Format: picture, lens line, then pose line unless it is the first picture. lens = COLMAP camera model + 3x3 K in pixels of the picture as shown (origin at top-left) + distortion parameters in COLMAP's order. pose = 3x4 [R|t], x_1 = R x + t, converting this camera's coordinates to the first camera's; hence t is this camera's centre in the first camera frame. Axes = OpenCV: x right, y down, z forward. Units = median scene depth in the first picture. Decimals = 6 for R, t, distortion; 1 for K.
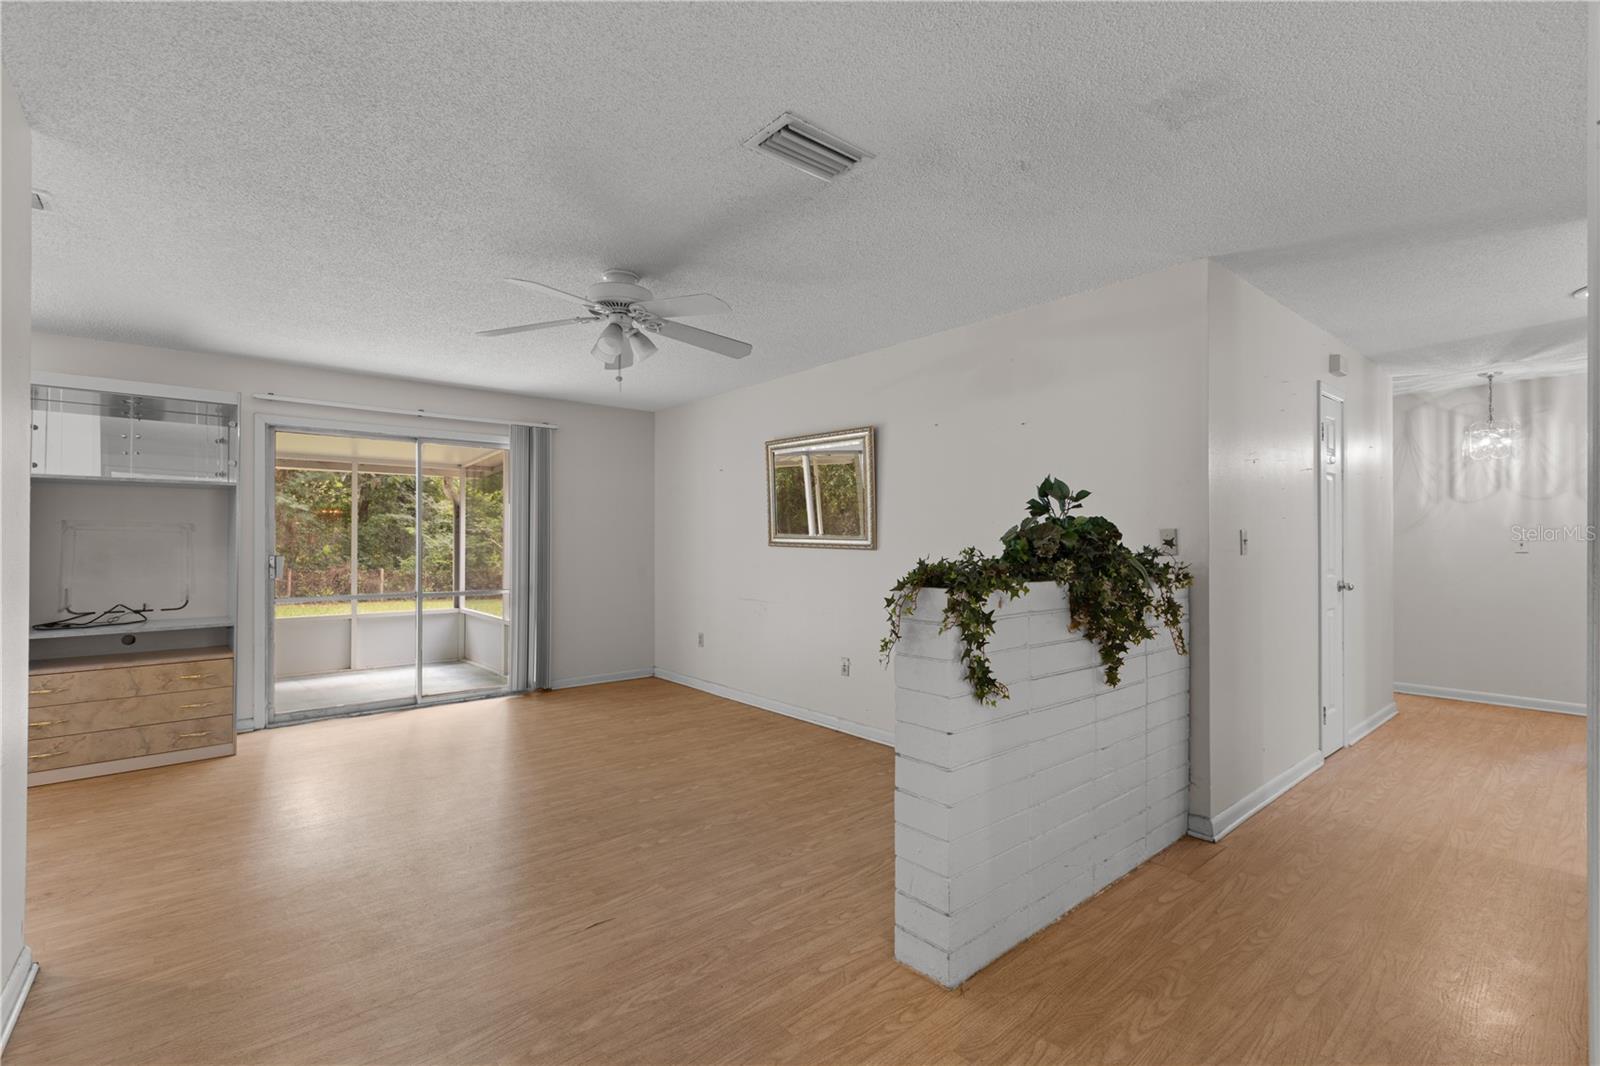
lens RADIAL K [[712.5, 0, 823.2], [0, 712.5, 536.2], [0, 0, 1]] dist [0.001257, -0.001017]
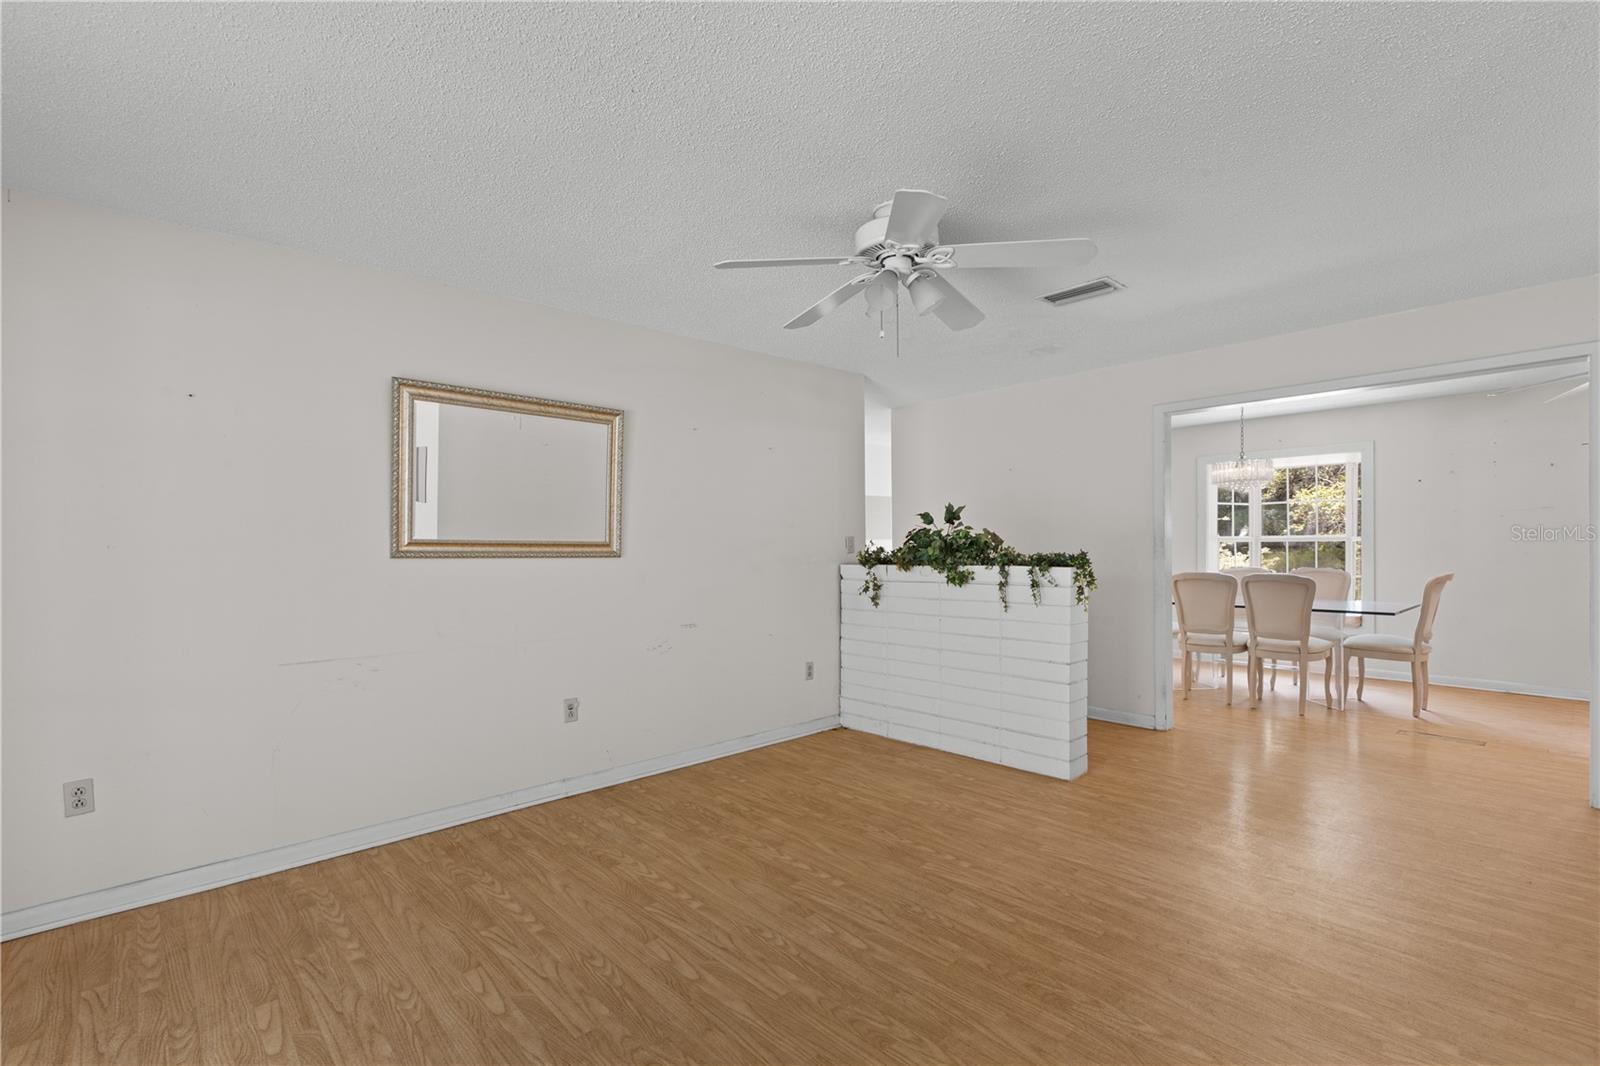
lens RADIAL K [[712.5, 0, 794.4], [0, 712.5, 545.7], [0, 0, 1]] dist [0.001257, -0.001017]
pose [[-0.010497, 0.001297, 0.999944, -0.955388], [0.004136, 0.999991, -0.001254, 0.010893], [-0.999936, 0.004122, -0.010503, 0.990741]]
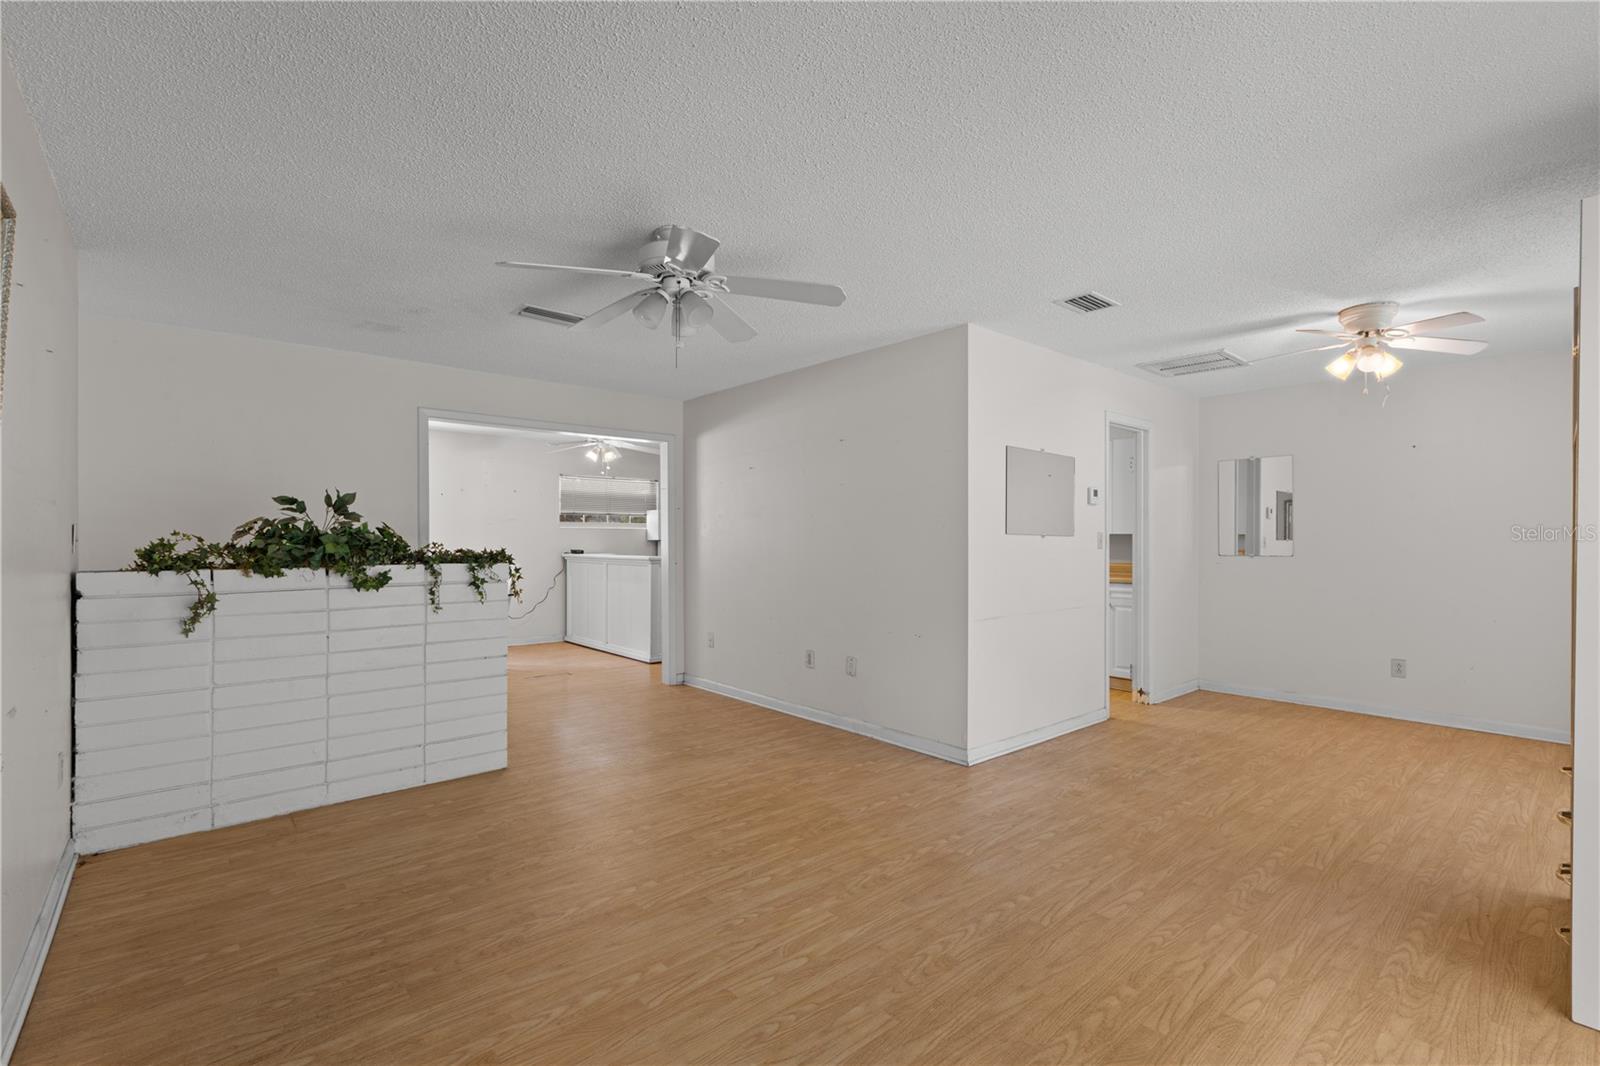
lens RADIAL K [[712.5, 0, 797.6], [0, 712.5, 537.7], [0, 0, 1]] dist [0.001257, -0.001017]
pose [[-0.999759, -0.000830, 0.021942, -0.399304], [-0.001069, 0.999940, -0.010860, 0.014896], [-0.021932, -0.010881, -0.999700, 1.645282]]
